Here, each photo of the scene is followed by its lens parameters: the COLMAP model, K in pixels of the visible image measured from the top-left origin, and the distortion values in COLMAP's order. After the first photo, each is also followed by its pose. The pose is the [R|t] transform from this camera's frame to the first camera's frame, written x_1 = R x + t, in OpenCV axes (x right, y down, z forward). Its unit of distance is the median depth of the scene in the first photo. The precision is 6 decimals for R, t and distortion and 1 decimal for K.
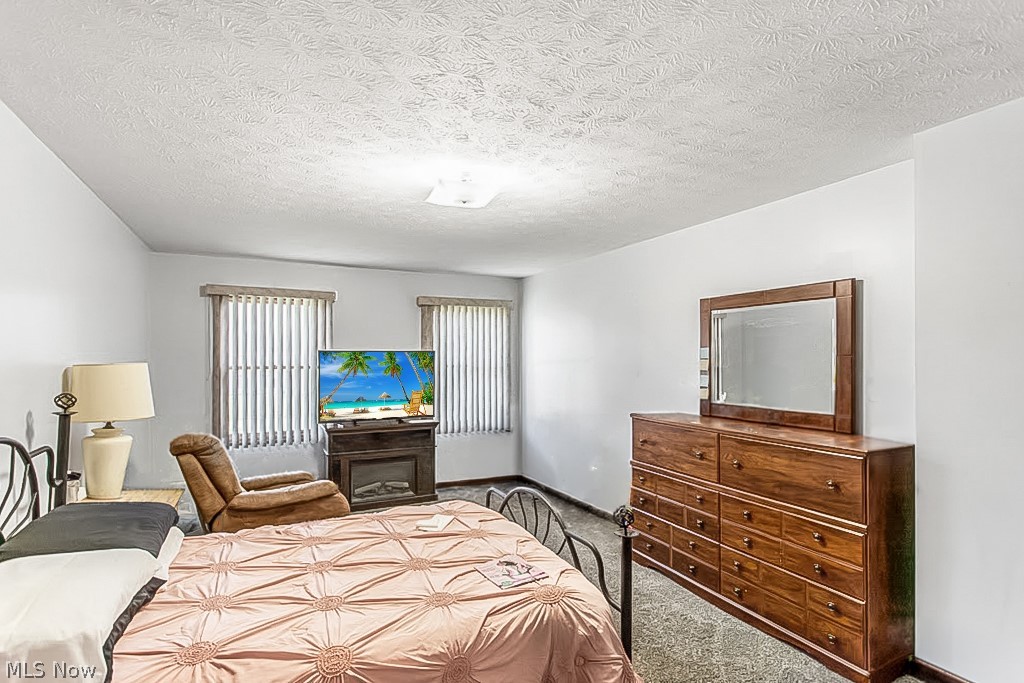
lens RADIAL K [[499.6, 0, 512.2], [0, 499.6, 348.0], [0, 0, 1]] dist [0.026961, 0.000309]
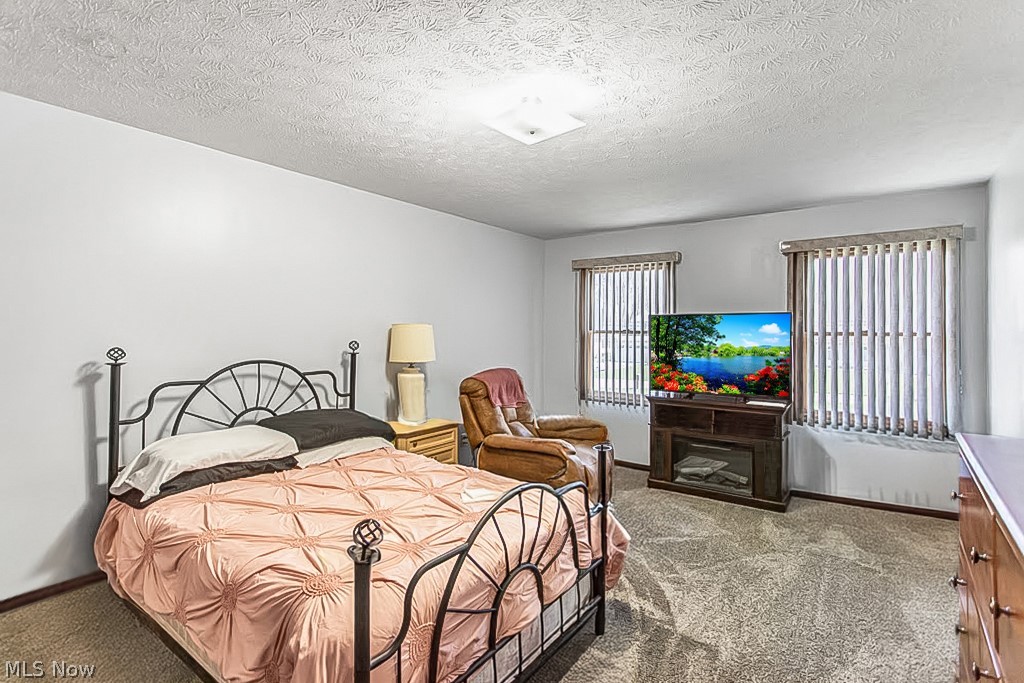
lens RADIAL K [[499.6, 0, 514.8], [0, 499.6, 342.5], [0, 0, 1]] dist [0.026961, 0.000309]
pose [[0.450270, 0.040426, -0.891977, 0.372788], [0.010329, 0.998672, 0.050476, 0.005813], [0.892833, -0.031940, 0.449254, 0.338198]]
